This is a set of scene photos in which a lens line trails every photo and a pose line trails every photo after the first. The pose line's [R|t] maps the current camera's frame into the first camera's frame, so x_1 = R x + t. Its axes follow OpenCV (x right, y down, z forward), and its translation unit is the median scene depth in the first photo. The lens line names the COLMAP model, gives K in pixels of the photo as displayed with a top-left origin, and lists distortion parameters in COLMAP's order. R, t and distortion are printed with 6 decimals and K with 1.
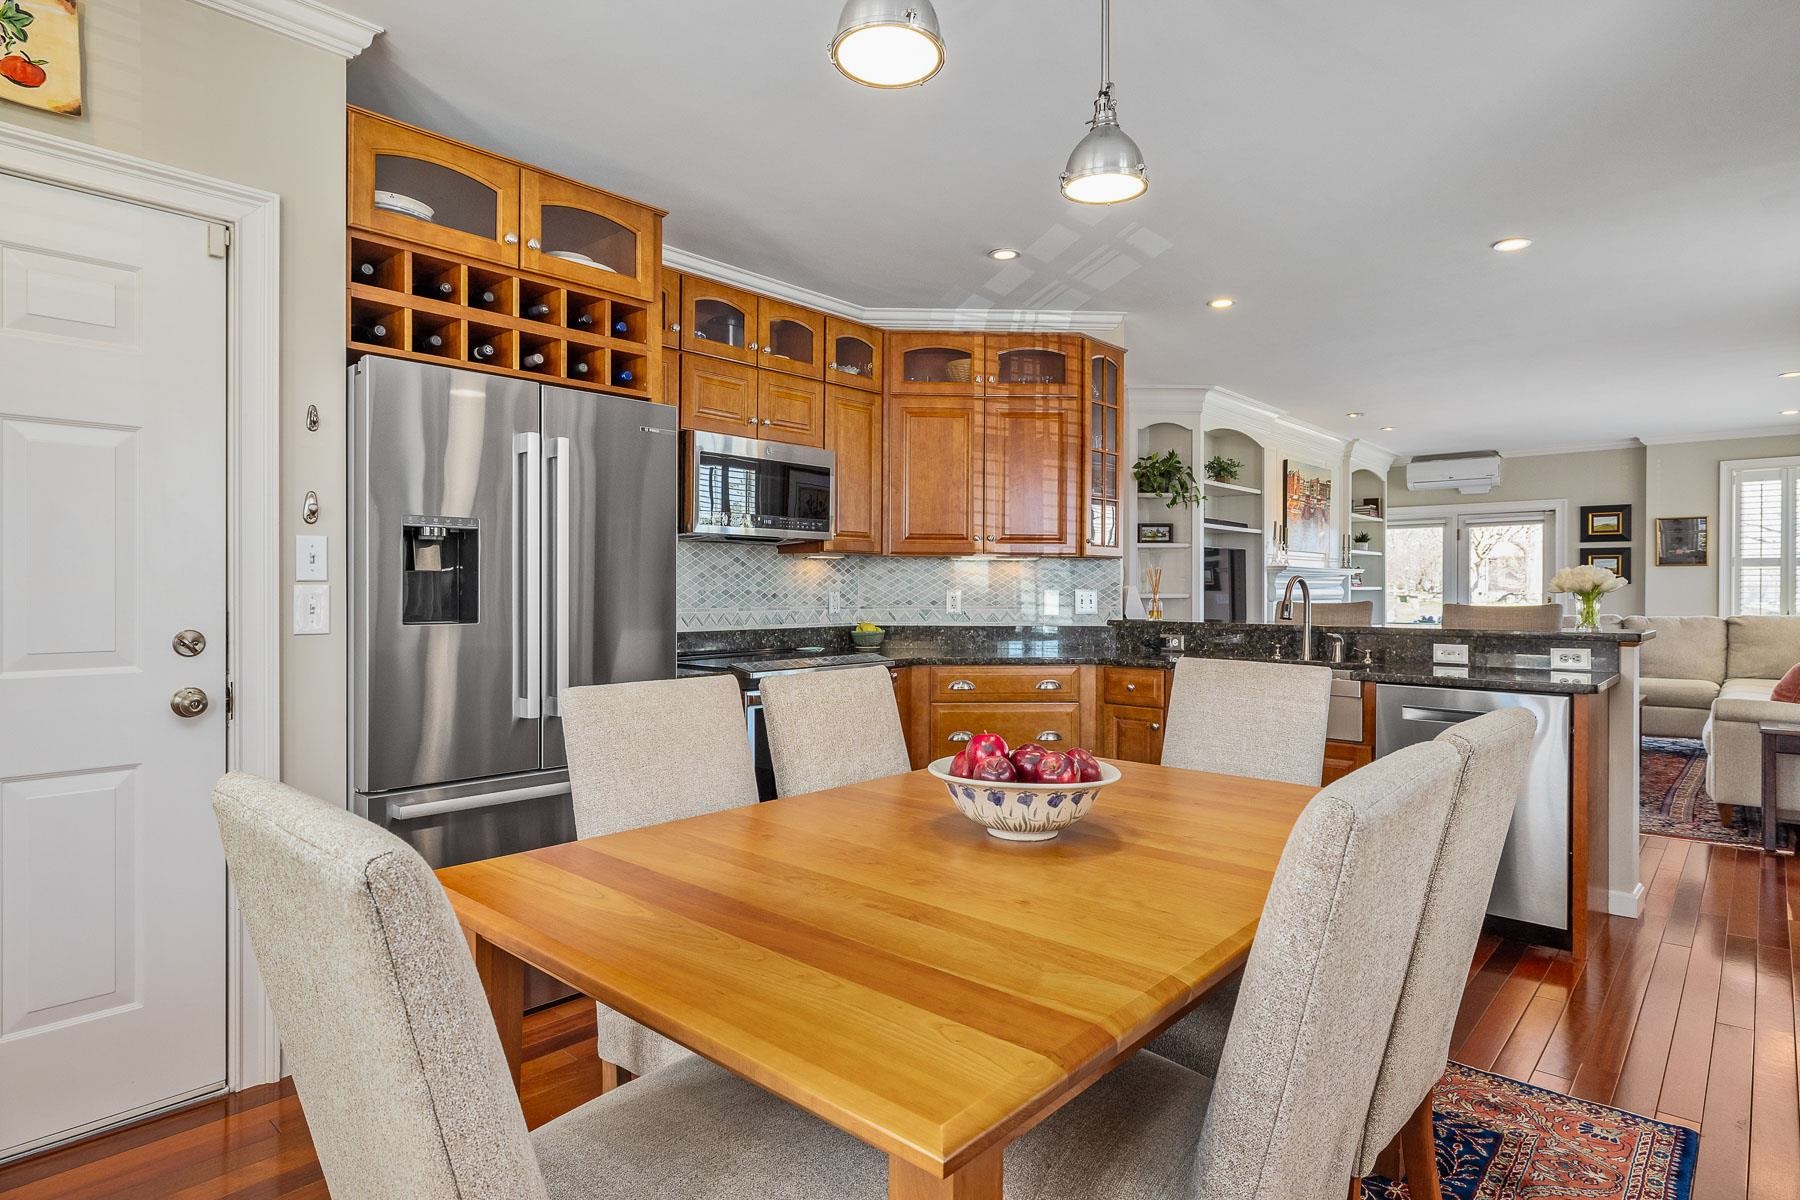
lens RADIAL K [[951.8, 0, 901.2], [0, 951.8, 593.2], [0, 0, 1]] dist [-0.003263, -0.000635]
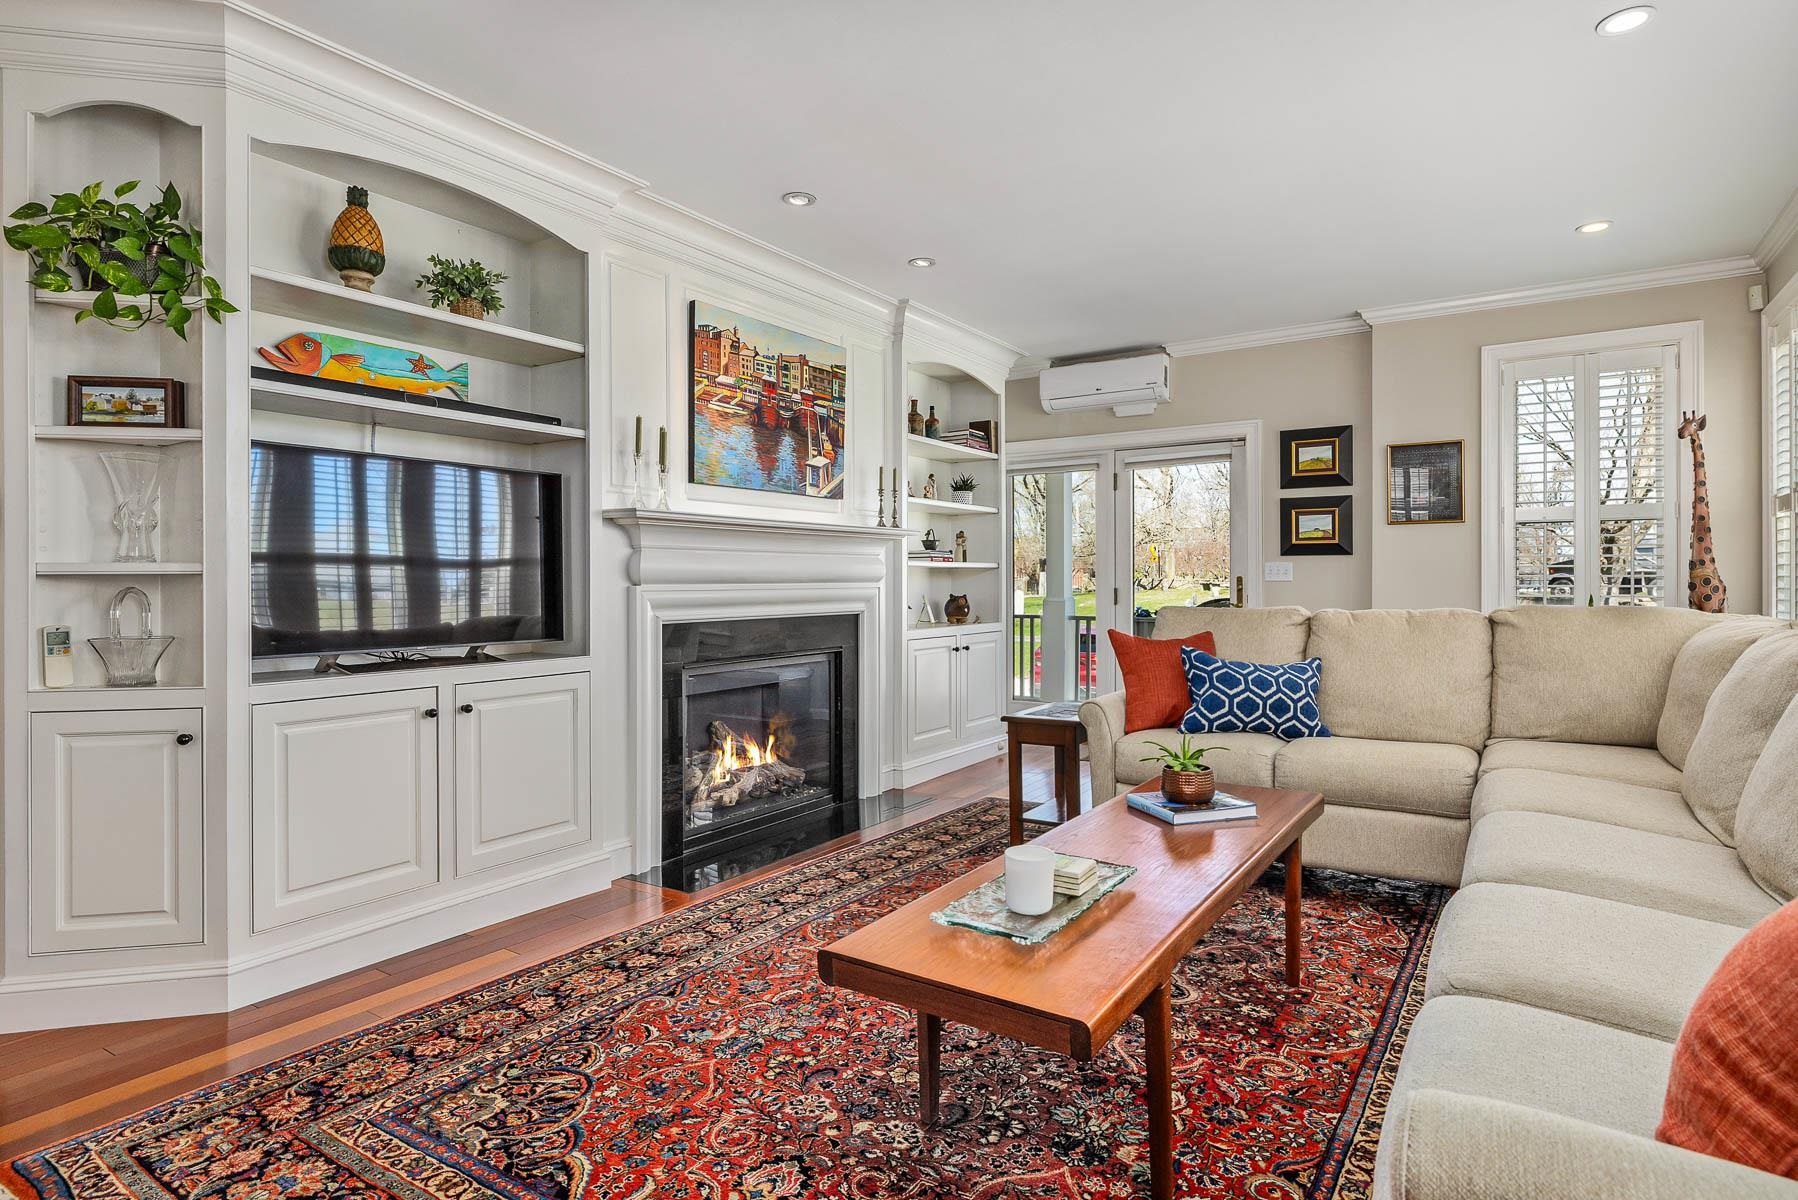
lens RADIAL K [[944.0, 0, 896.2], [0, 944.0, 581.4], [0, 0, 1]] dist [-0.005081, -0.001064]
pose [[0.989310, -0.004450, 0.145758, 0.528078], [0.005122, 0.999978, -0.004235, 0.010999], [-0.145735, 0.004936, 0.989311, 0.600831]]
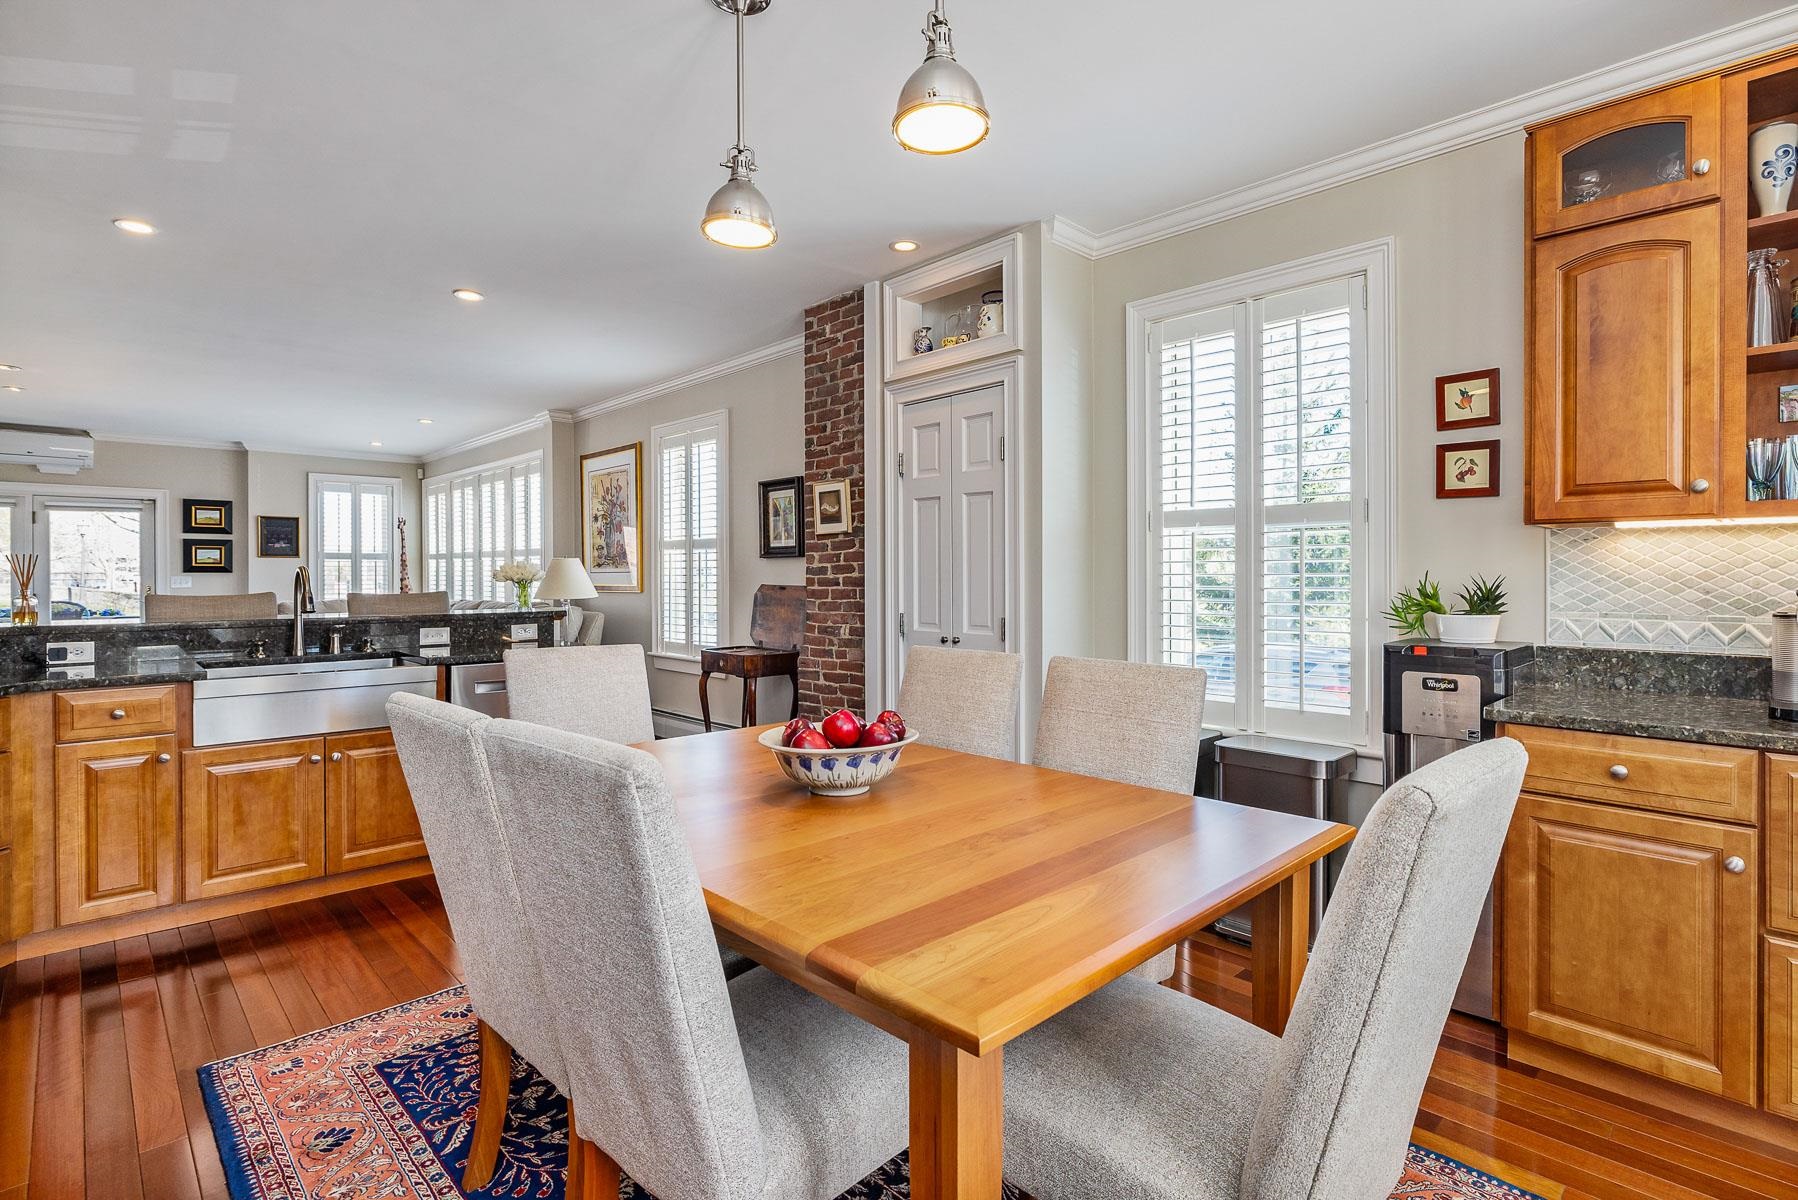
lens RADIAL K [[852.8, 0, 899.0], [0, 852.8, 576.4], [0, 0, 1]] dist [0.000422, 0.000026]
pose [[0.066045, -0.004985, 0.997804, -0.234809], [0.008756, 0.999952, 0.004416, -0.004537], [-0.997778, 0.008445, 0.066085, 0.215536]]
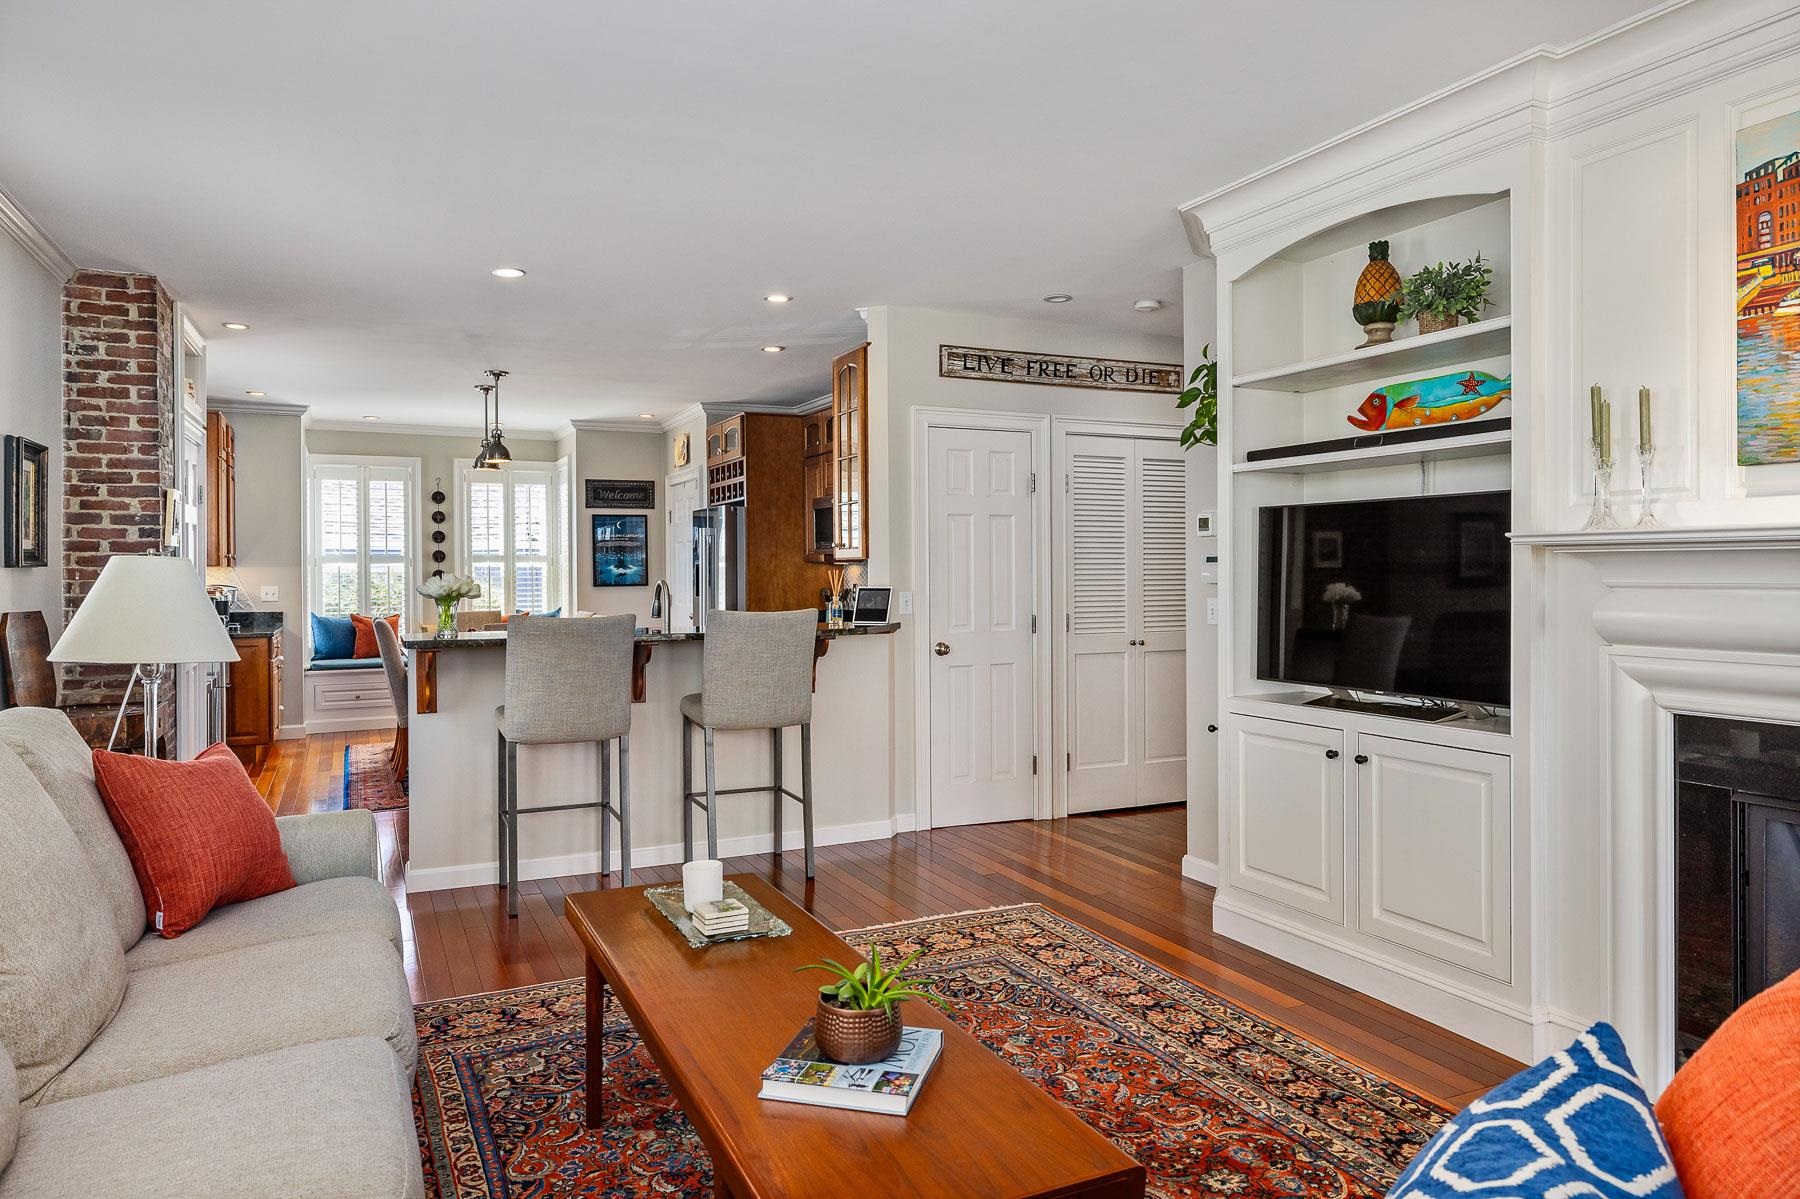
lens RADIAL K [[1150.8, 0, 912.8], [0, 1150.8, 576.2], [0, 0, 1]] dist [-0.001668, -0.001176]
pose [[-0.369482, 0.004143, -0.929229, 0.962826], [-0.000652, 0.999989, 0.004718, -0.017888], [0.929238, 0.002349, -0.369475, 1.088355]]
